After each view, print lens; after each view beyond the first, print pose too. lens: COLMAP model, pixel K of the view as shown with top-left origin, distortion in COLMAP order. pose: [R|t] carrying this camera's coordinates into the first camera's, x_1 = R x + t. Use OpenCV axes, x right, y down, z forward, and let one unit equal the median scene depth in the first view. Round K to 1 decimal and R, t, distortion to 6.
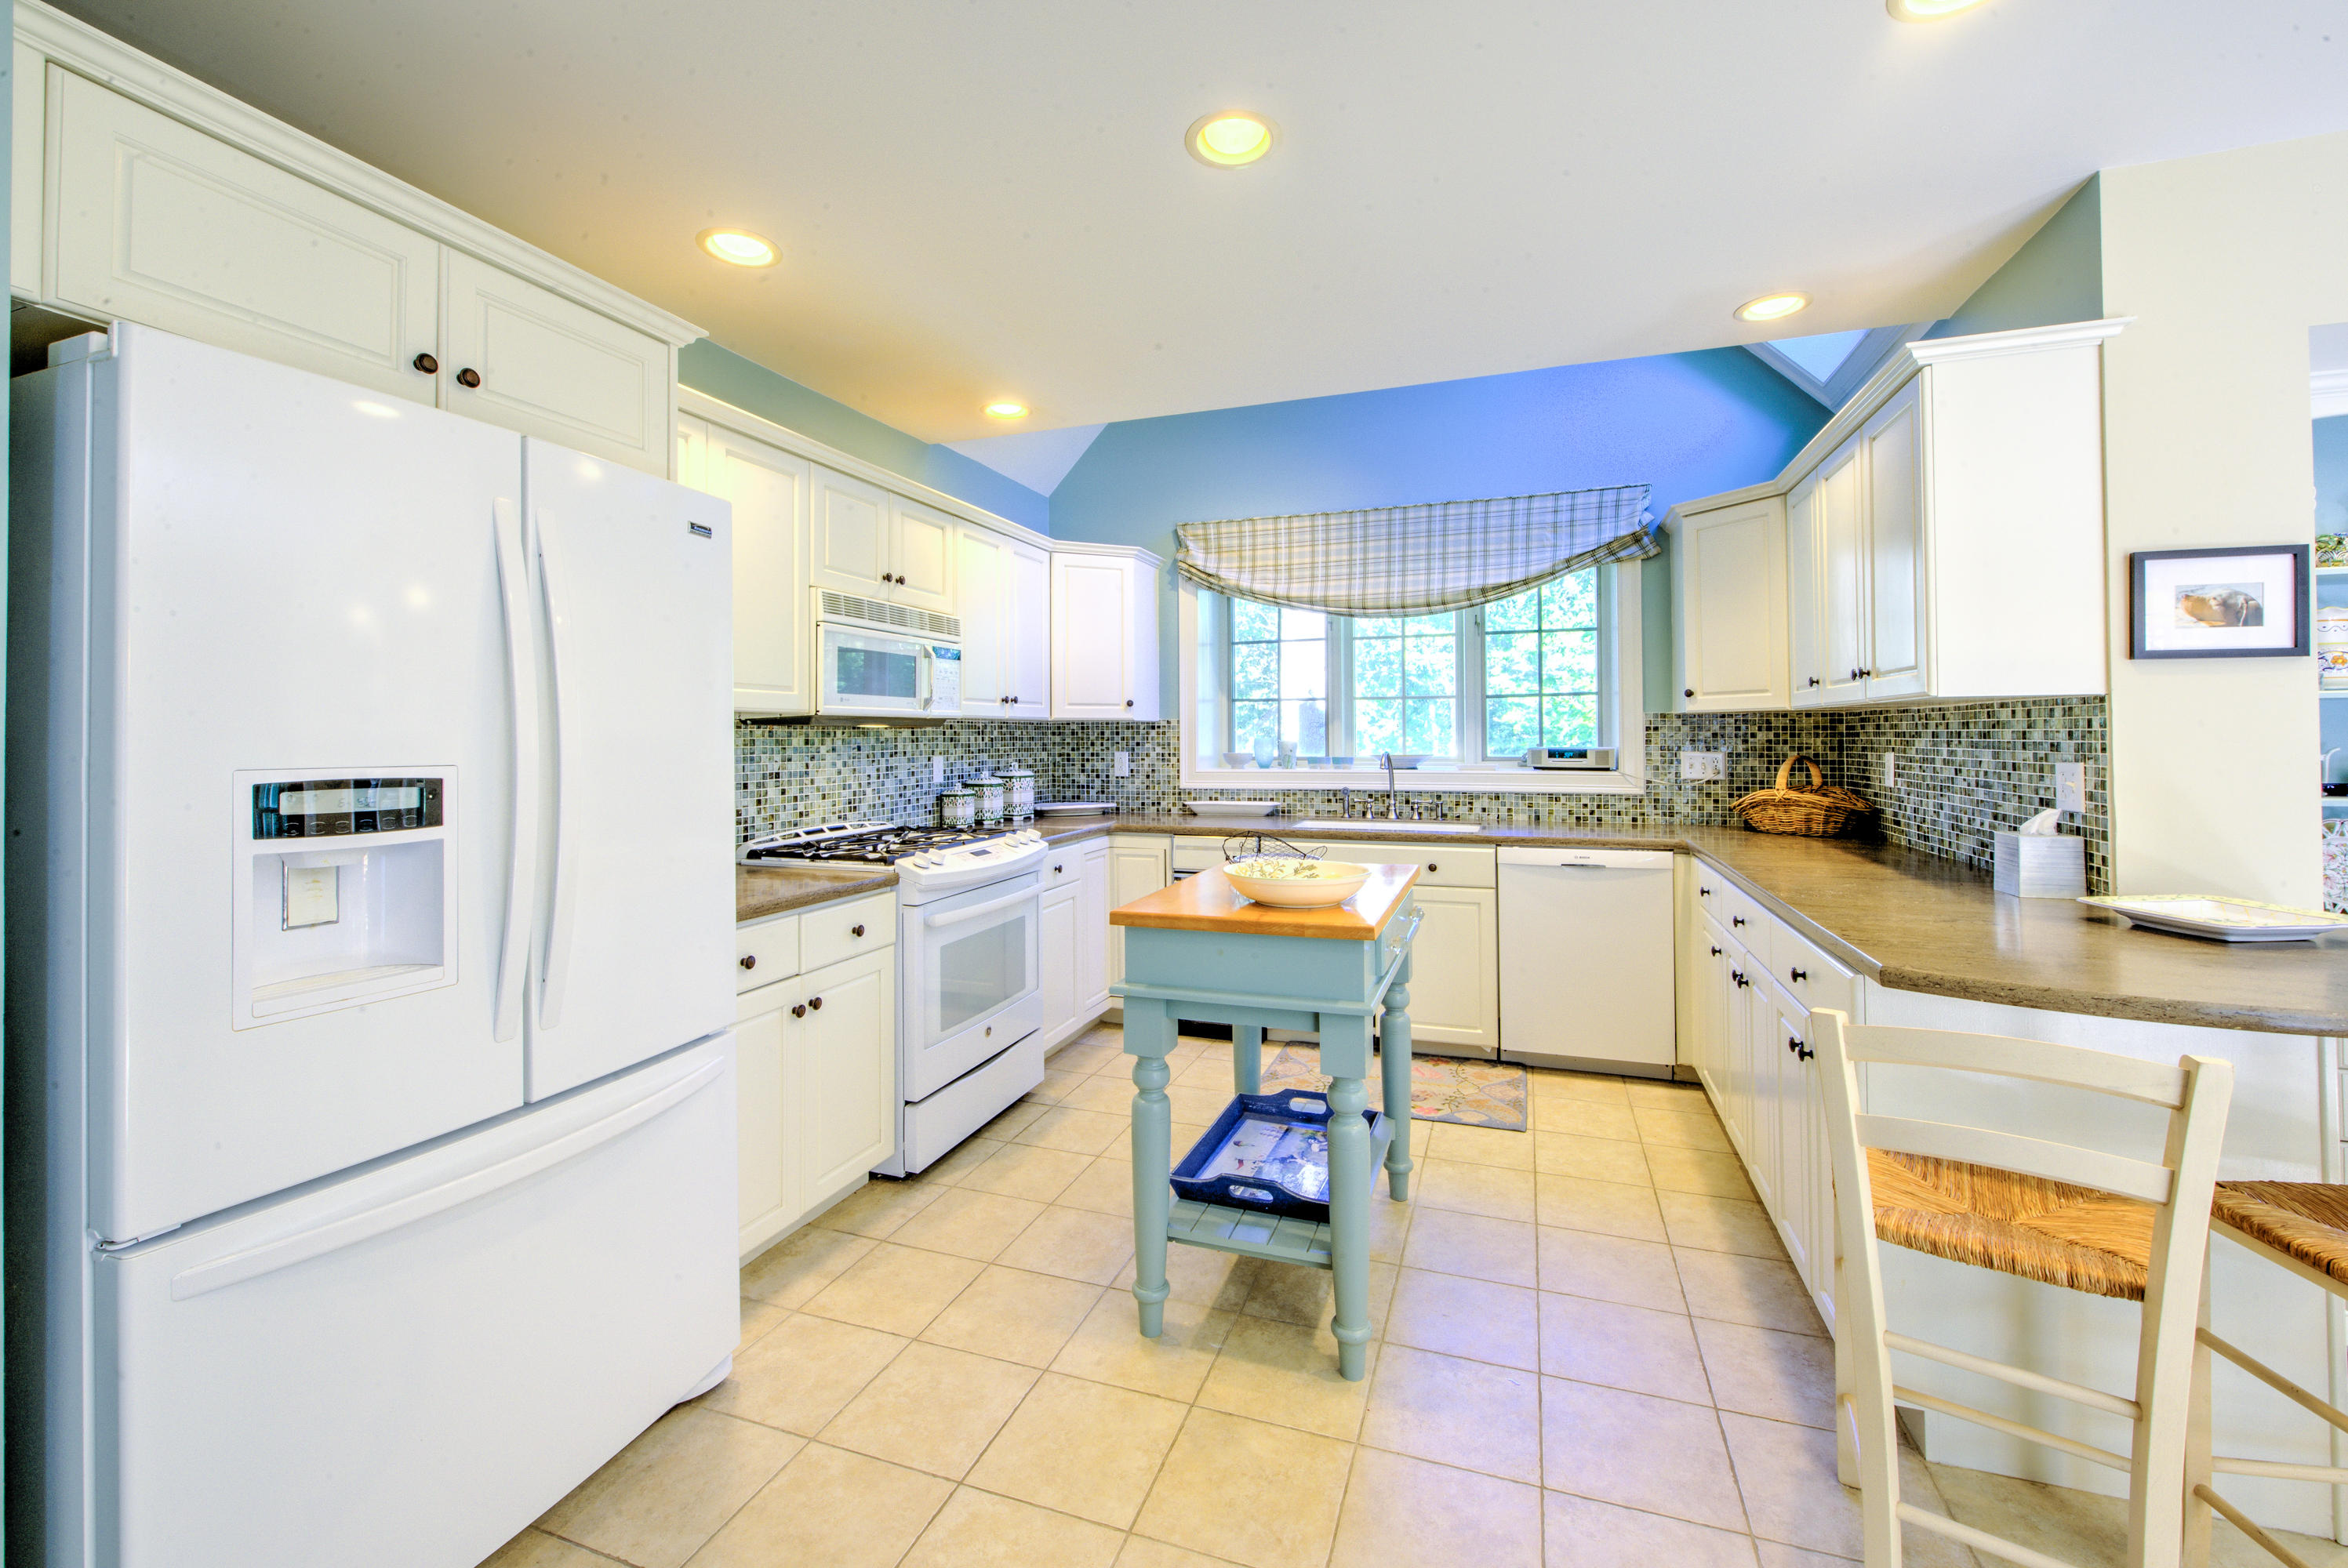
lens RADIAL K [[933.9, 0, 1201.0], [0, 933.9, 748.8], [0, 0, 1]] dist [-0.001673, -0.001319]
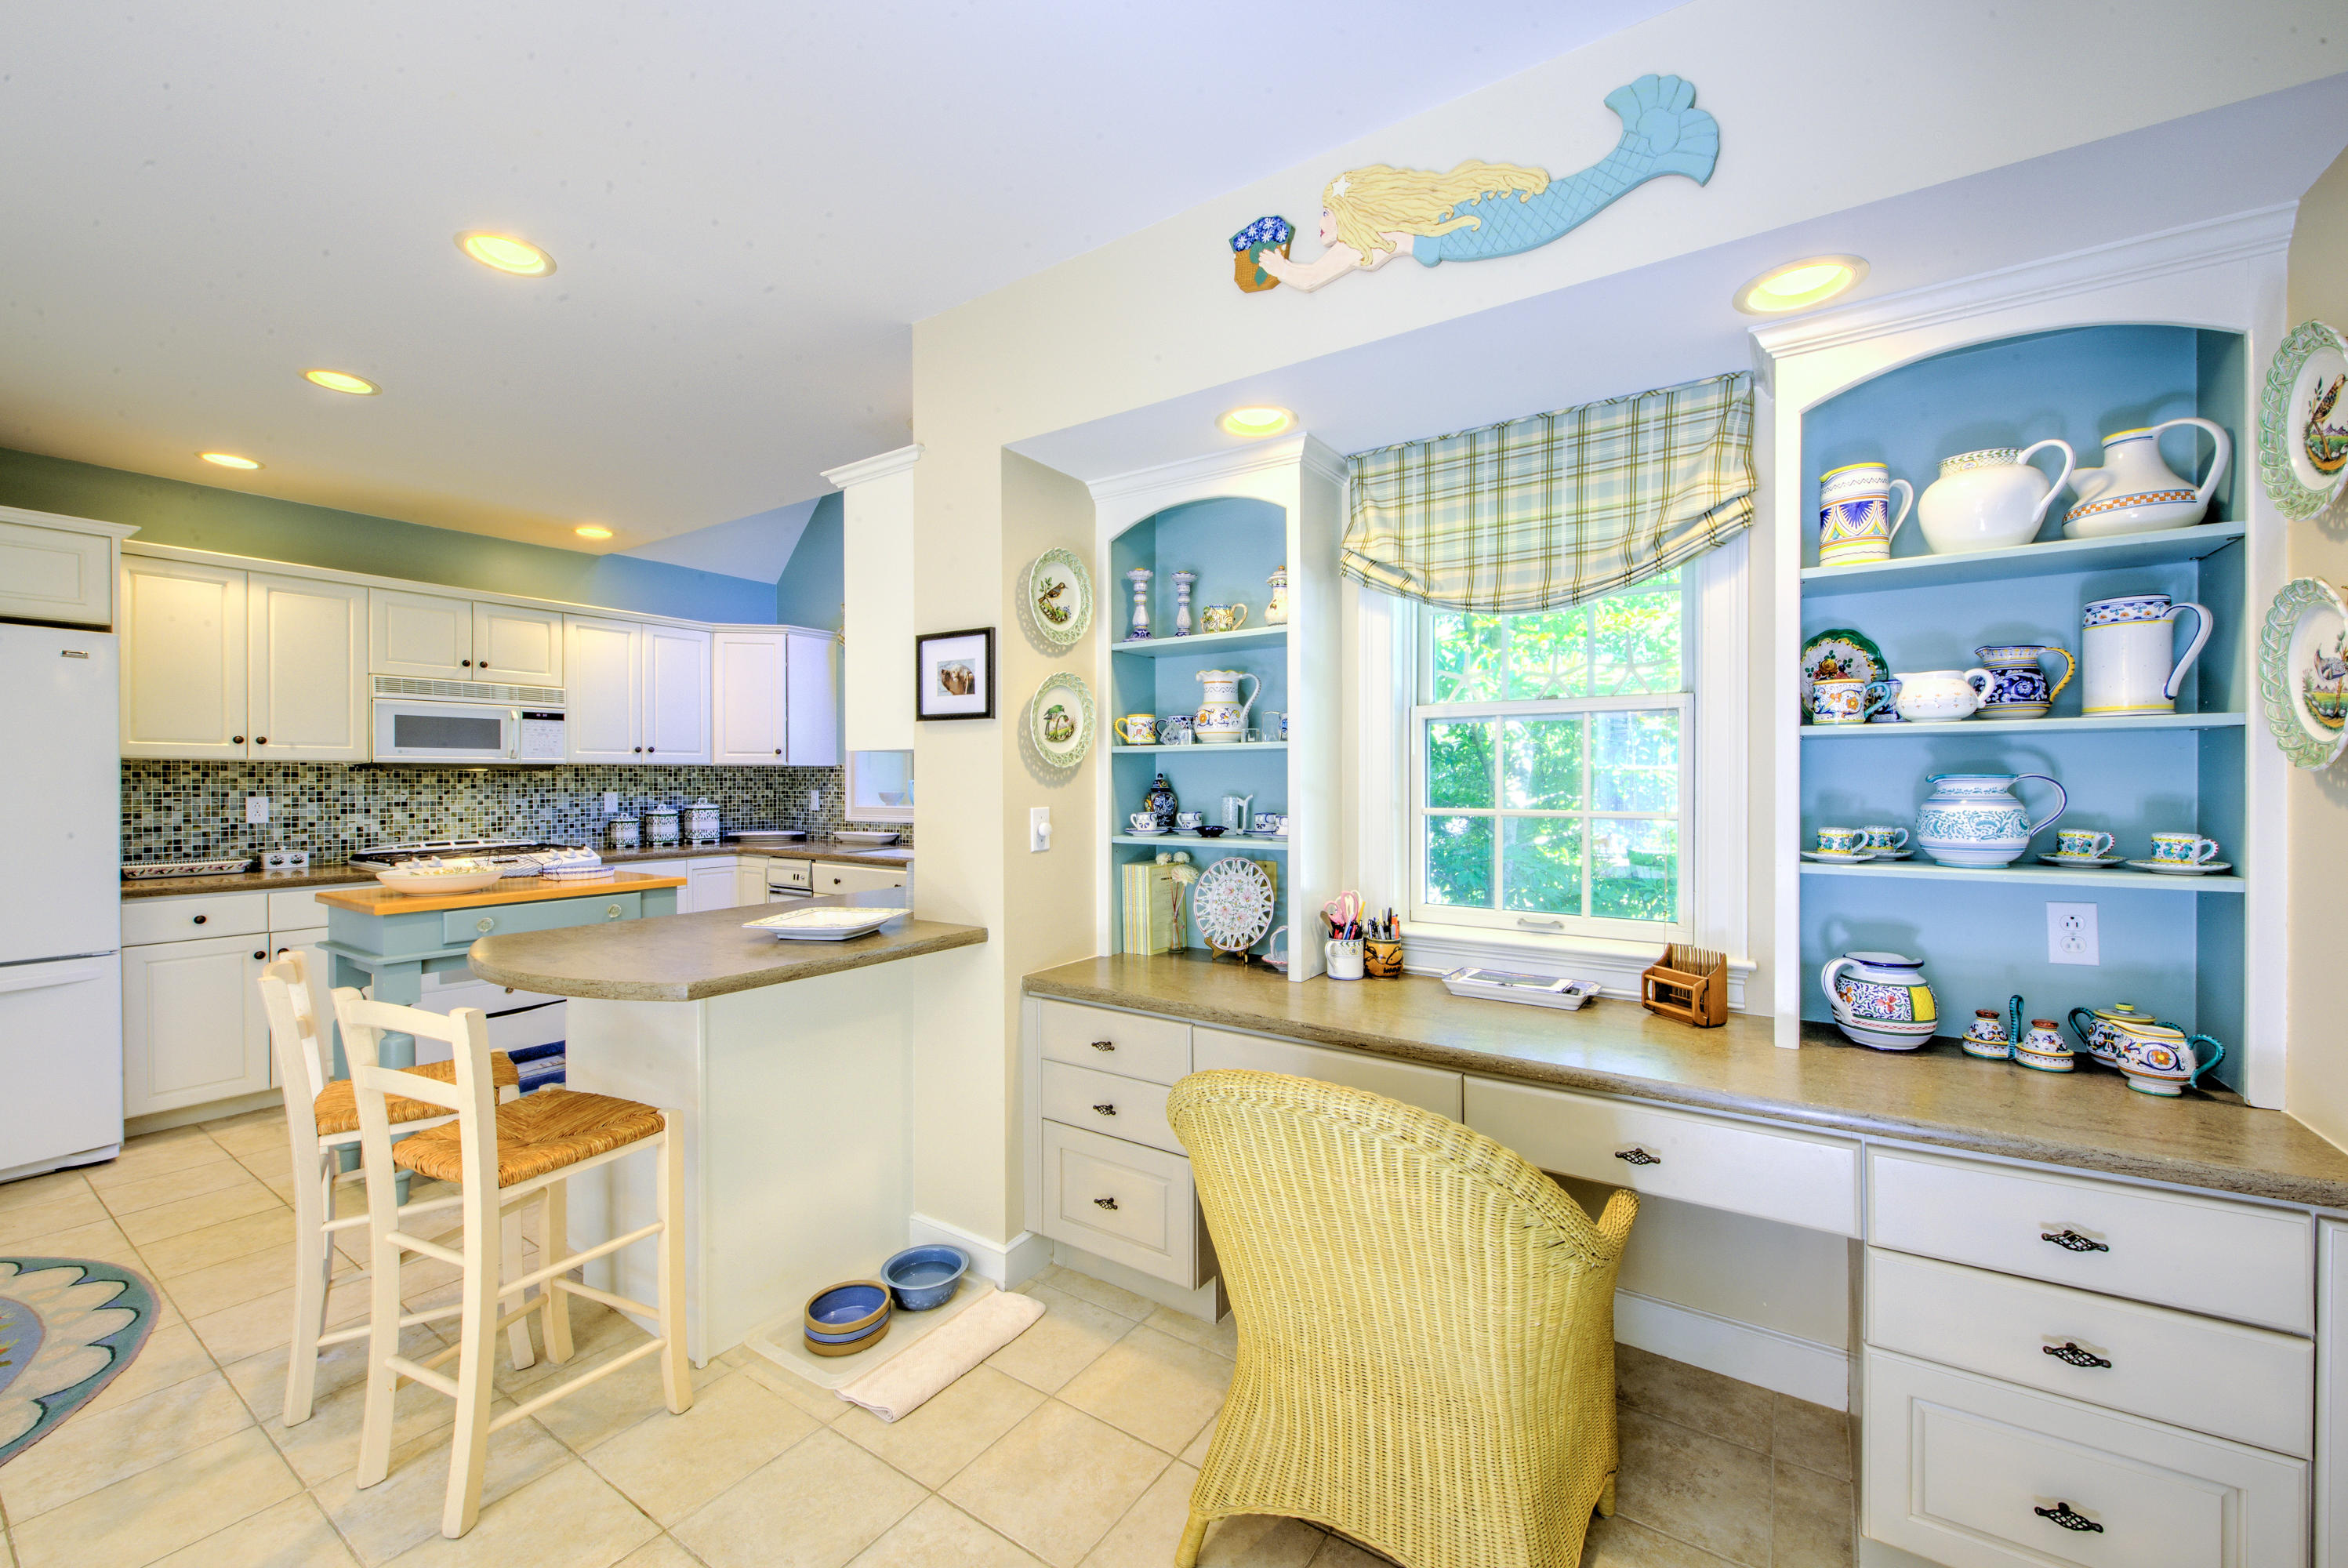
lens RADIAL K [[934.1, 0, 1193.1], [0, 934.1, 794.6], [0, 0, 1]] dist [-0.001673, -0.001319]
pose [[0.965698, 0.010586, -0.259451, 1.007464], [-0.008745, 0.999928, 0.008248, -0.007966], [0.259519, -0.005697, 0.965721, -0.061648]]
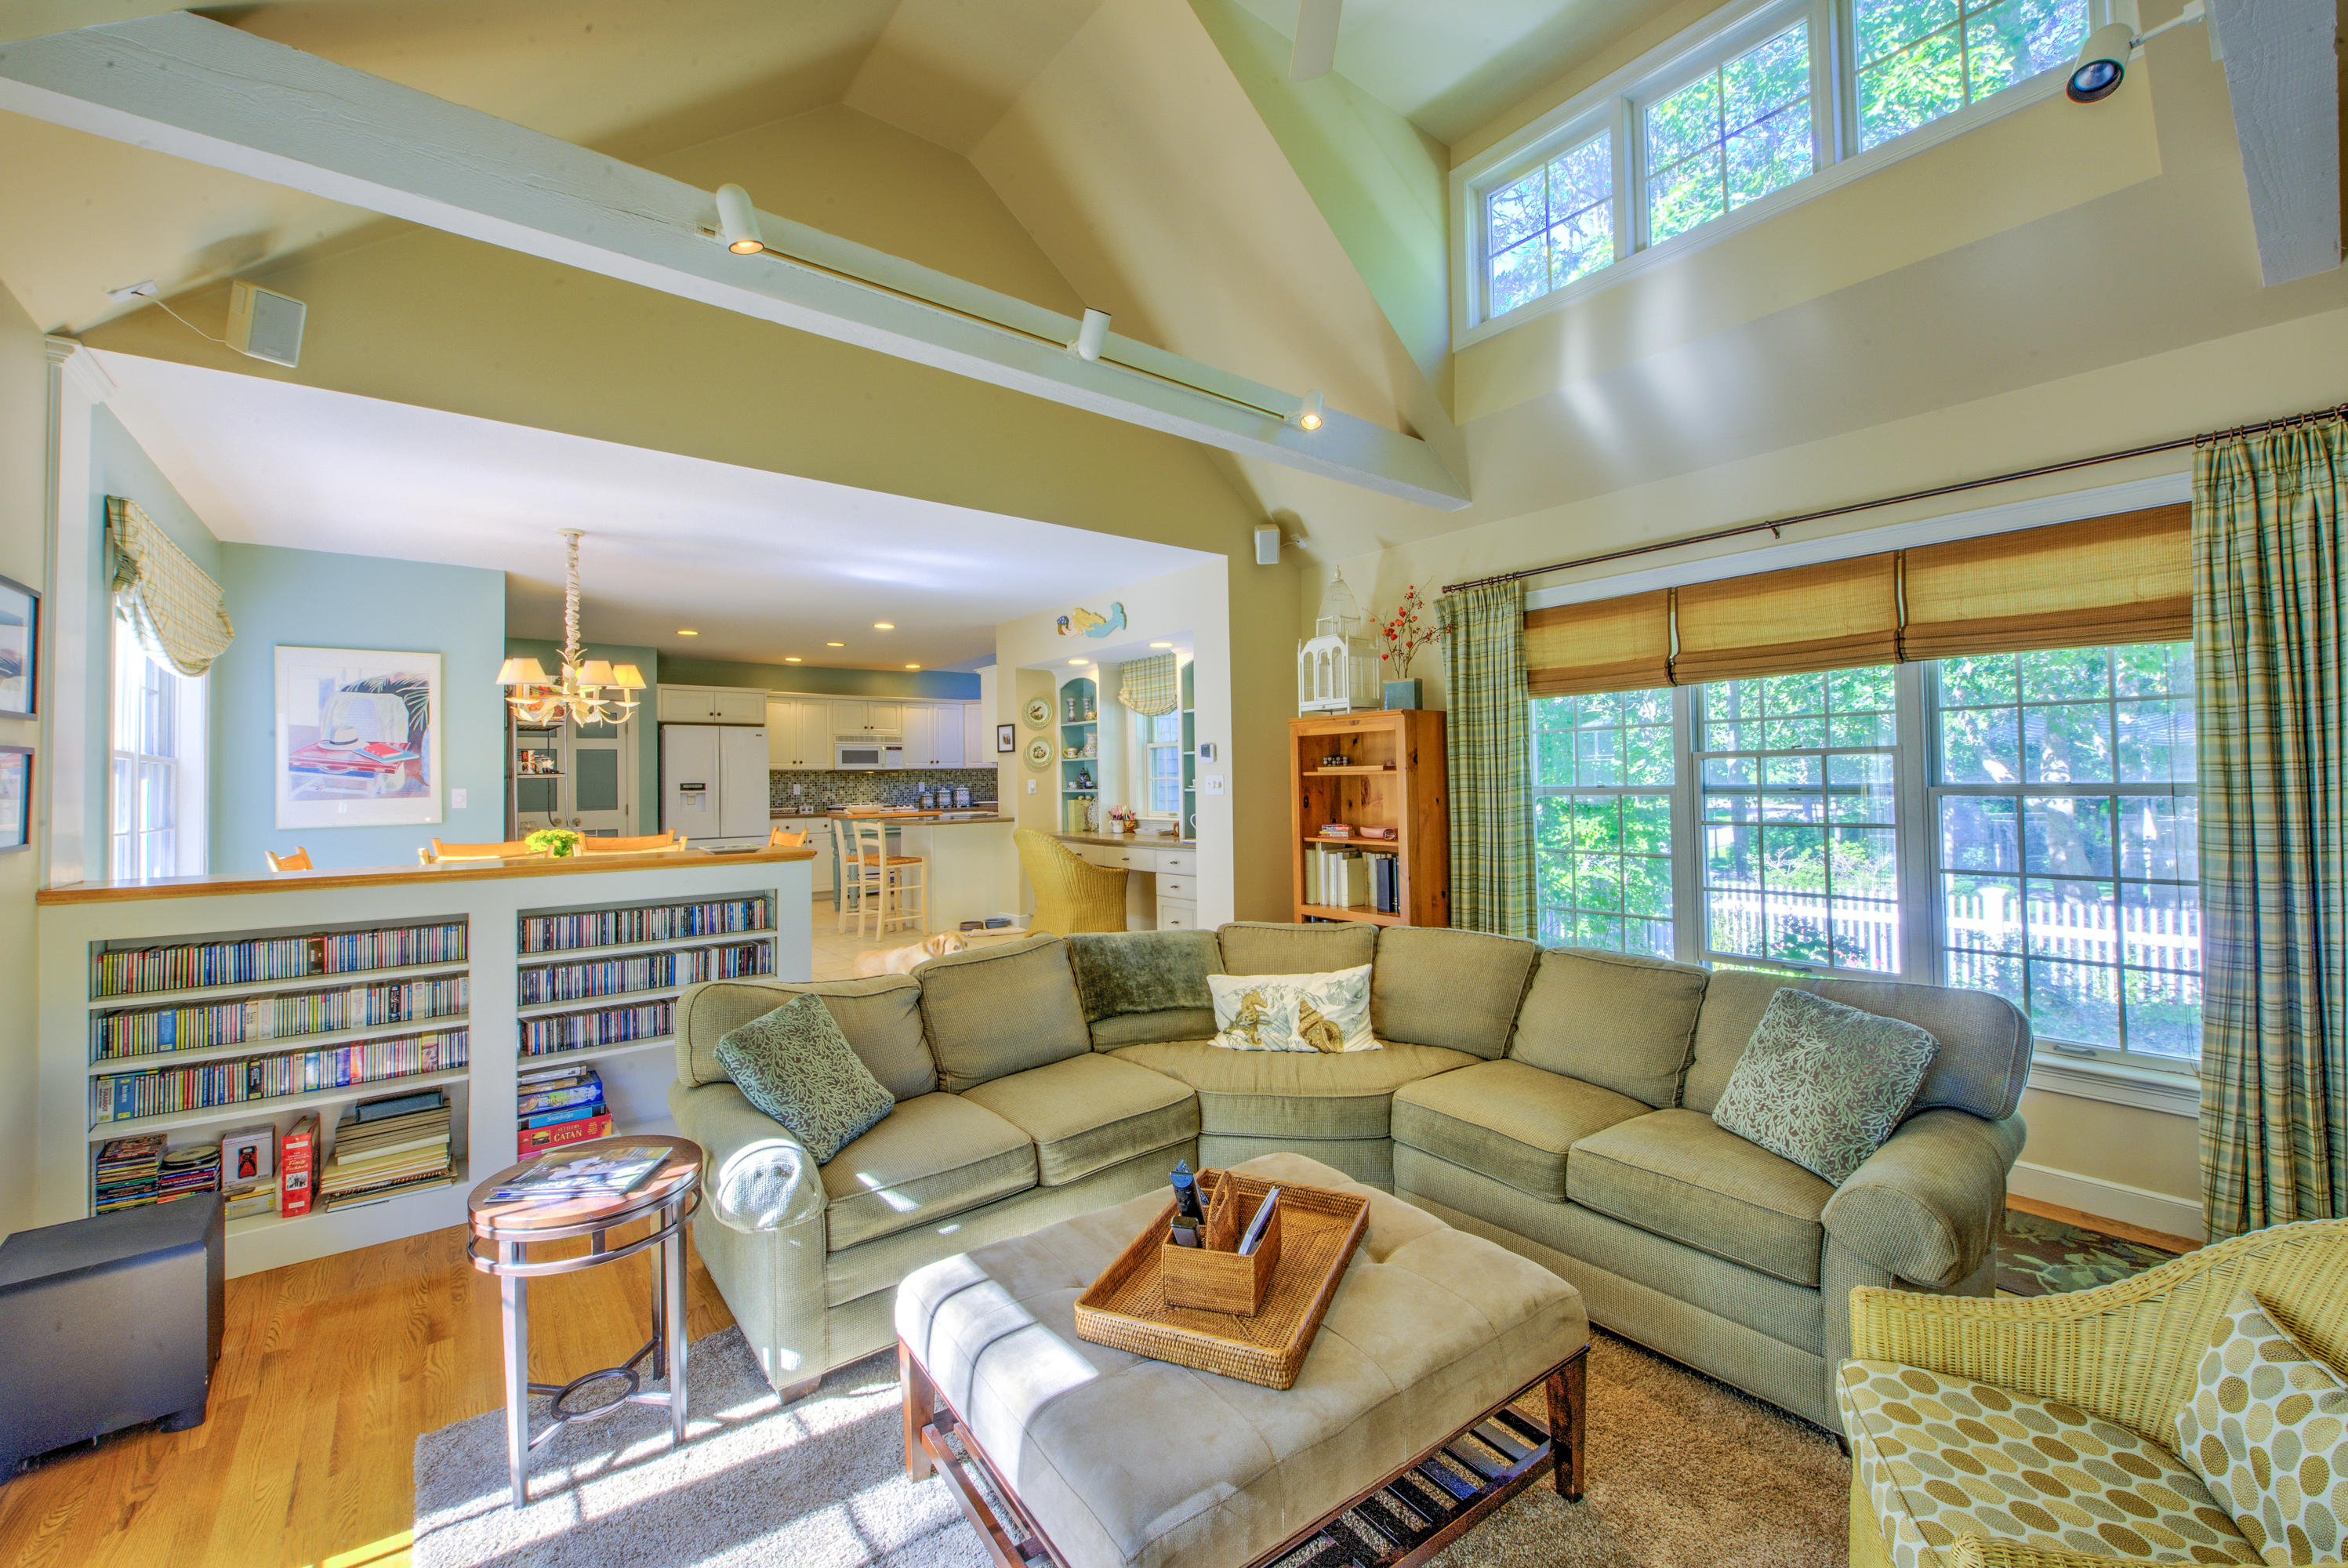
lens RADIAL K [[934.1, 0, 1198.3], [0, 934.1, 778.5], [0, 0, 1]] dist [-0.001673, -0.001319]
pose [[0.849953, -0.008356, -0.526792, 2.252526], [0.006029, 0.999963, -0.006134, 0.023198], [0.526823, 0.002037, 0.849972, -1.116218]]
